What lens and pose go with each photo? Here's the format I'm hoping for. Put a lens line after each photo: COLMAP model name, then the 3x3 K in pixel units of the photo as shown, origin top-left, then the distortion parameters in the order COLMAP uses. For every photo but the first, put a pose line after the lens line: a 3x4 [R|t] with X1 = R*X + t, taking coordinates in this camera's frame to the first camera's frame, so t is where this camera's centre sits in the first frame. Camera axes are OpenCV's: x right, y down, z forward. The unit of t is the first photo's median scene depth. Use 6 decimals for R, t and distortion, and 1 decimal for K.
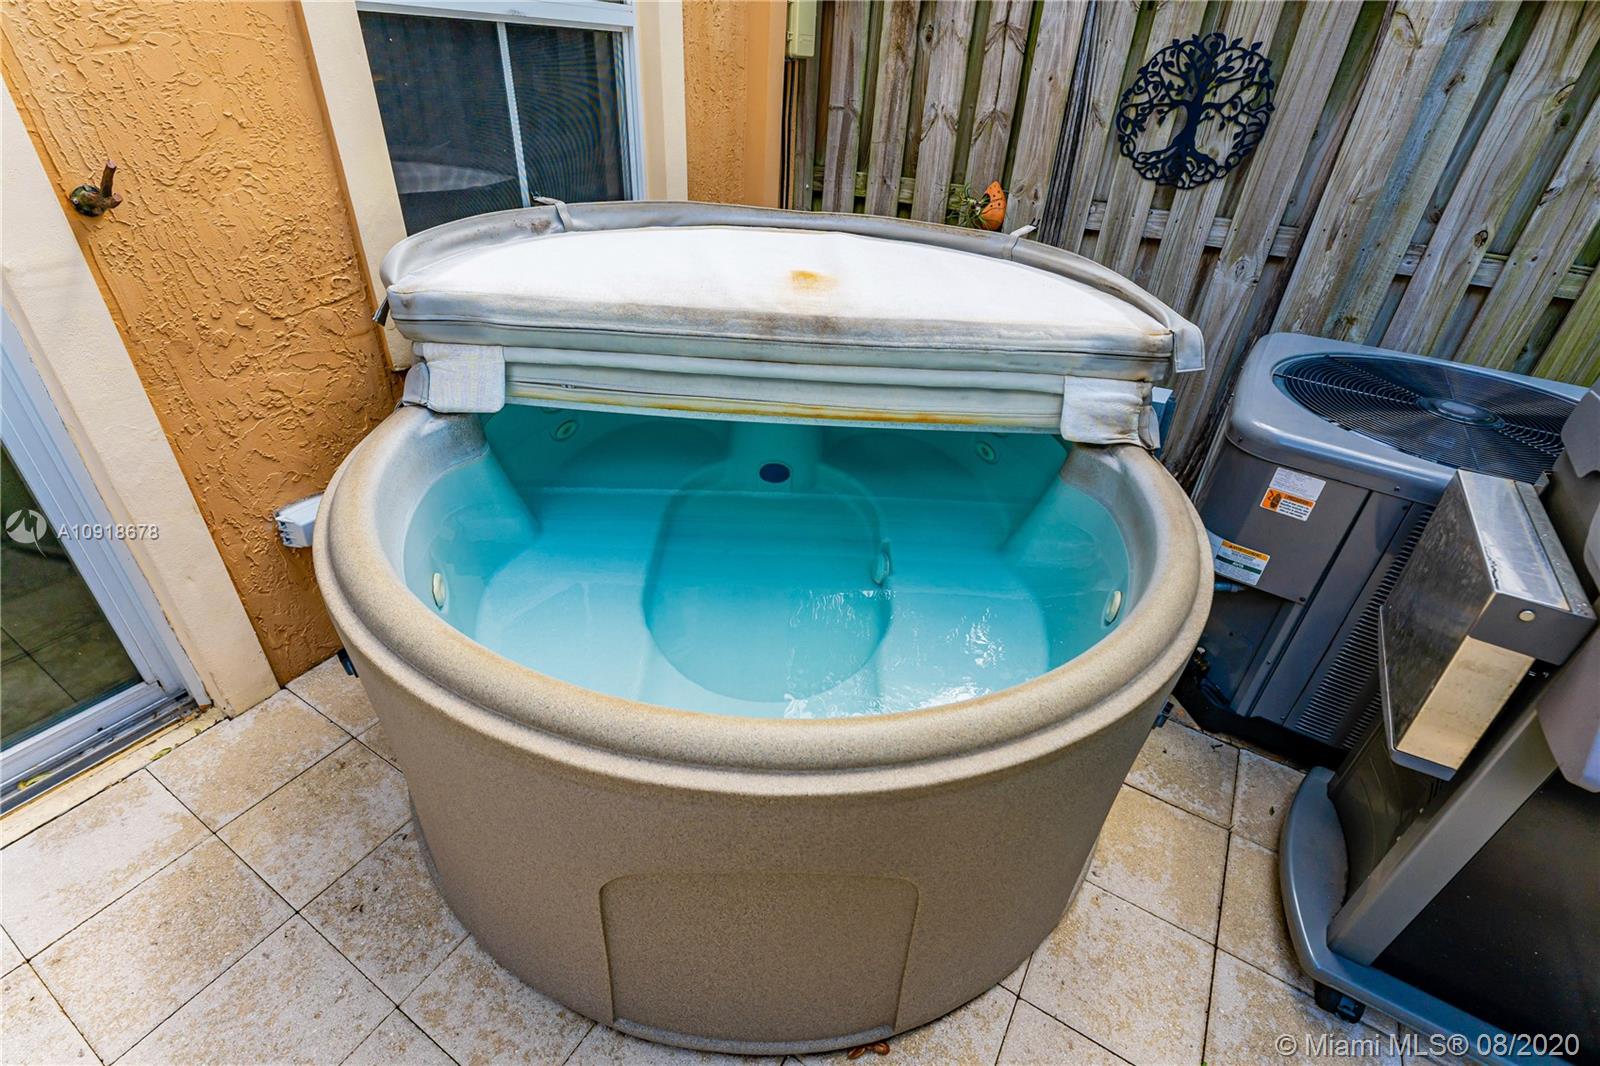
lens RADIAL K [[742.6, 0, 823.1], [0, 742.6, 519.6], [0, 0, 1]] dist [0.001480, -0.000378]
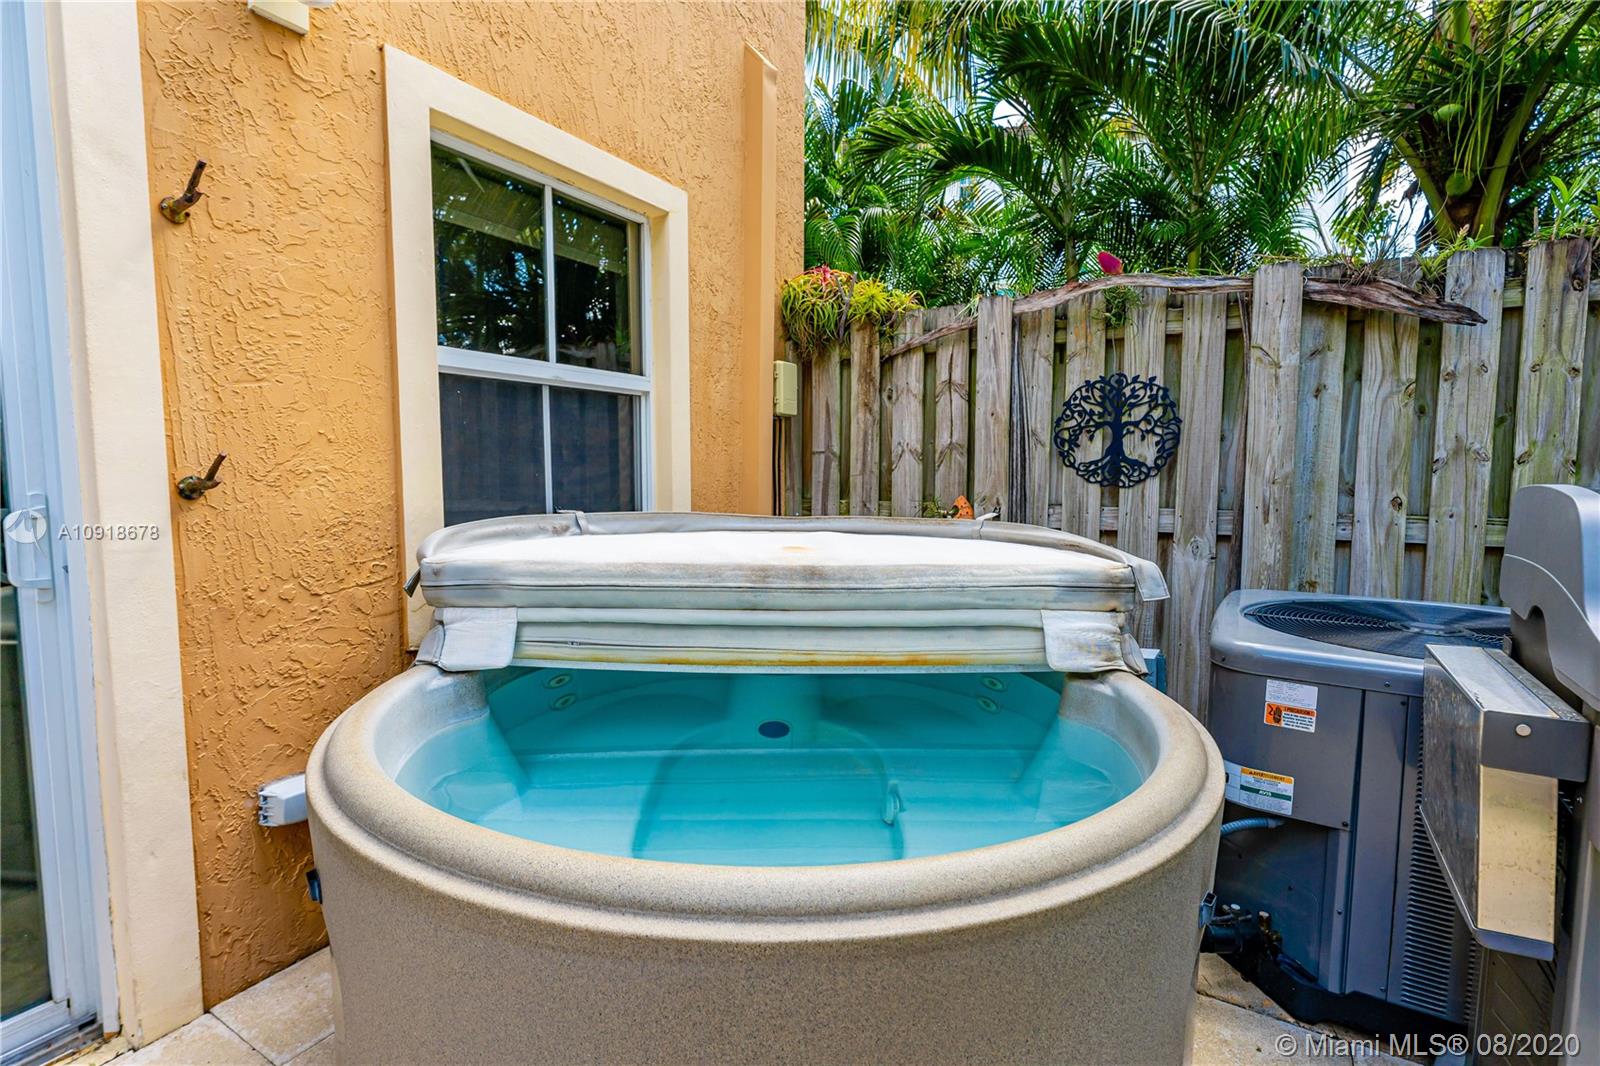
lens RADIAL K [[742.6, 0, 821.9], [0, 742.6, 494.6], [0, 0, 1]] dist [0.001480, -0.000378]
pose [[0.997786, -0.065265, 0.012753, 0.009080], [0.063600, 0.880562, -0.469645, 0.137490], [0.019422, 0.469416, 0.882763, -0.023861]]
